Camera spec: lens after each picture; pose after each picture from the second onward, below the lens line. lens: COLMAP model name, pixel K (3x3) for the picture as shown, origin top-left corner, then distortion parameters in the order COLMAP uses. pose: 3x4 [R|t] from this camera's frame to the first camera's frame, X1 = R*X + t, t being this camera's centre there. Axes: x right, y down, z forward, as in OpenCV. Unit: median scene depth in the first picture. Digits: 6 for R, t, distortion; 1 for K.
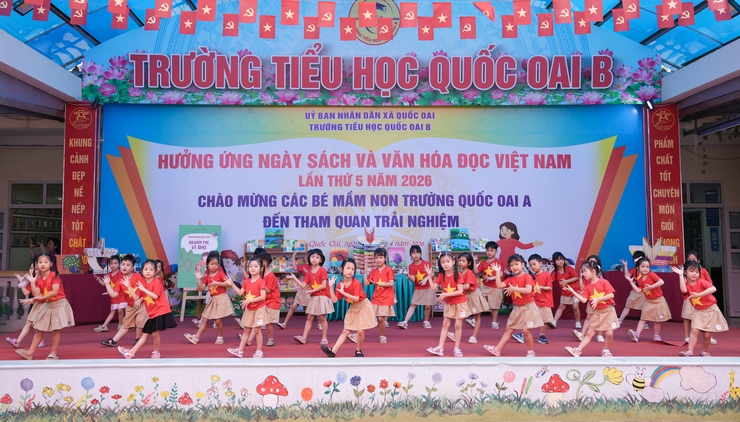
lens RADIAL K [[793.7, 0, 351.2], [0, 793.7, 166.8], [0, 0, 1]] dist [0.031300, 0.000000]
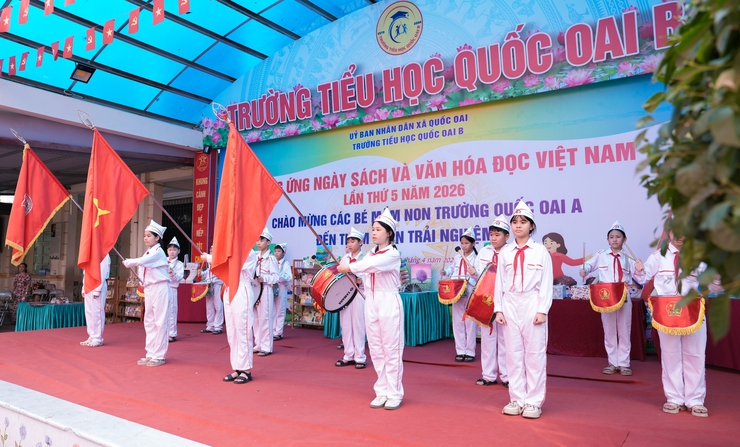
lens RADIAL K [[547.6, 0, 346.4], [0, 547.6, 216.6], [0, 0, 1]] dist [-0.100818, 0.063838]
pose [[0.806860, -0.050369, -0.588591, 0.355139], [0.046394, 0.998684, -0.021864, 0.055406], [0.588918, -0.009666, 0.808135, 0.427409]]
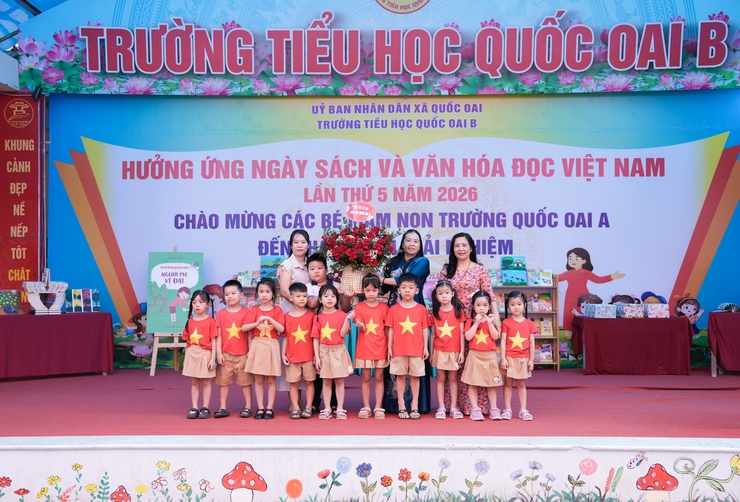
lens RADIAL K [[901.7, 0, 352.4], [0, 901.7, 254.3], [0, 0, 1]] dist [0.093184, 0.000000]
pose [[0.999247, -0.001194, -0.038780, 0.014768], [0.003882, 0.997587, 0.069325, 0.014640], [0.038604, -0.069424, 0.996840, 0.125264]]
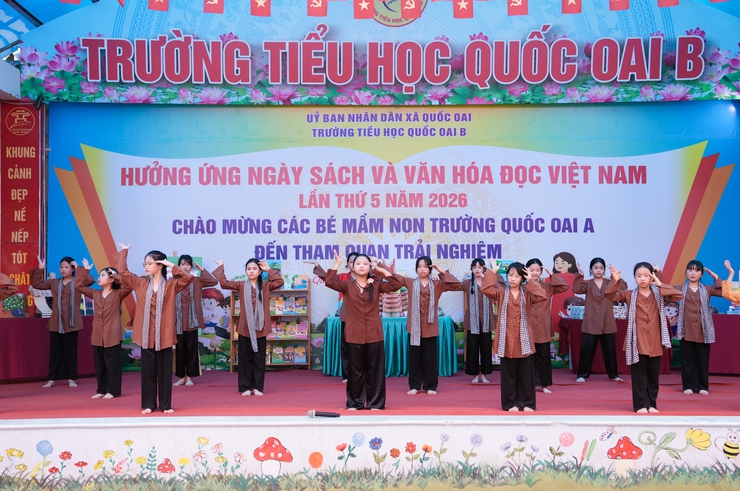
lens RADIAL K [[1019.5, 0, 348.6], [0, 1019.5, 240.6], [0, 0, 1]] dist [0.127861, 0.000000]
pose [[0.999940, -0.002487, -0.010685, -0.005908], [0.003039, 0.998644, 0.051969, 0.004501], [0.010541, -0.051998, 0.998592, -0.018528]]
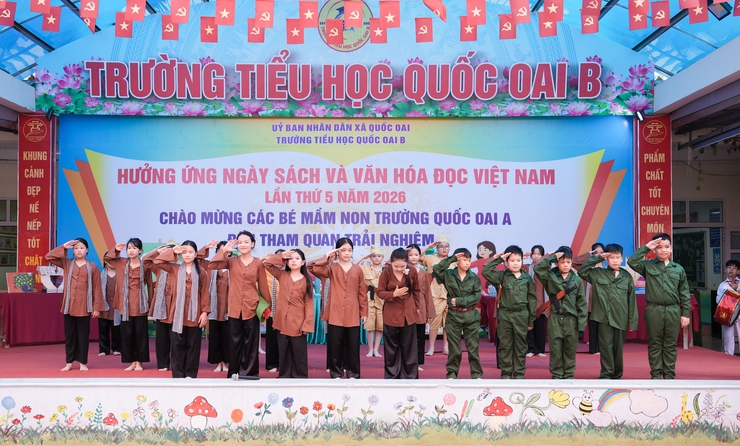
lens RADIAL K [[830.5, 0, 348.4], [0, 830.5, 238.5], [0, 0, 1]] dist [0.034084, 0.000000]
pose [[0.999720, 0.003447, -0.023410, 0.056625], [-0.002011, 0.998131, 0.061078, 0.006415], [0.023577, -0.061014, 0.997858, 0.009471]]
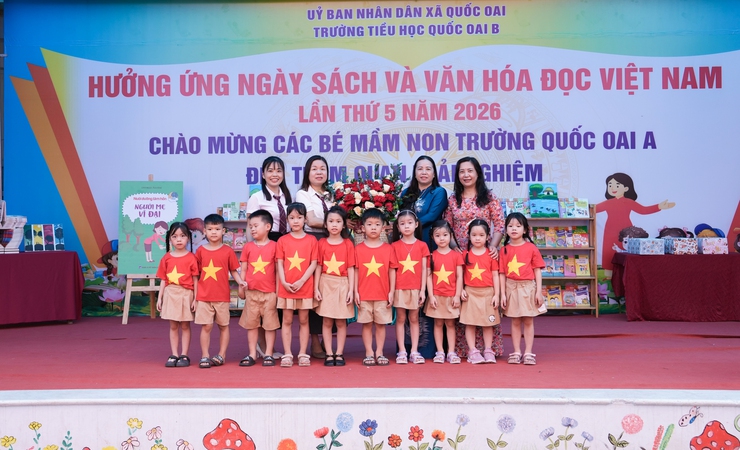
lens RADIAL K [[1040.3, 0, 339.5], [0, 1040.3, 190.4], [0, 0, 1]] dist [0.127896, 0.000000]
pose [[0.998388, -0.007673, -0.056233, 0.016541], [0.011667, 0.997404, 0.071051, 0.019989], [0.055542, -0.071592, 0.995886, 0.129353]]
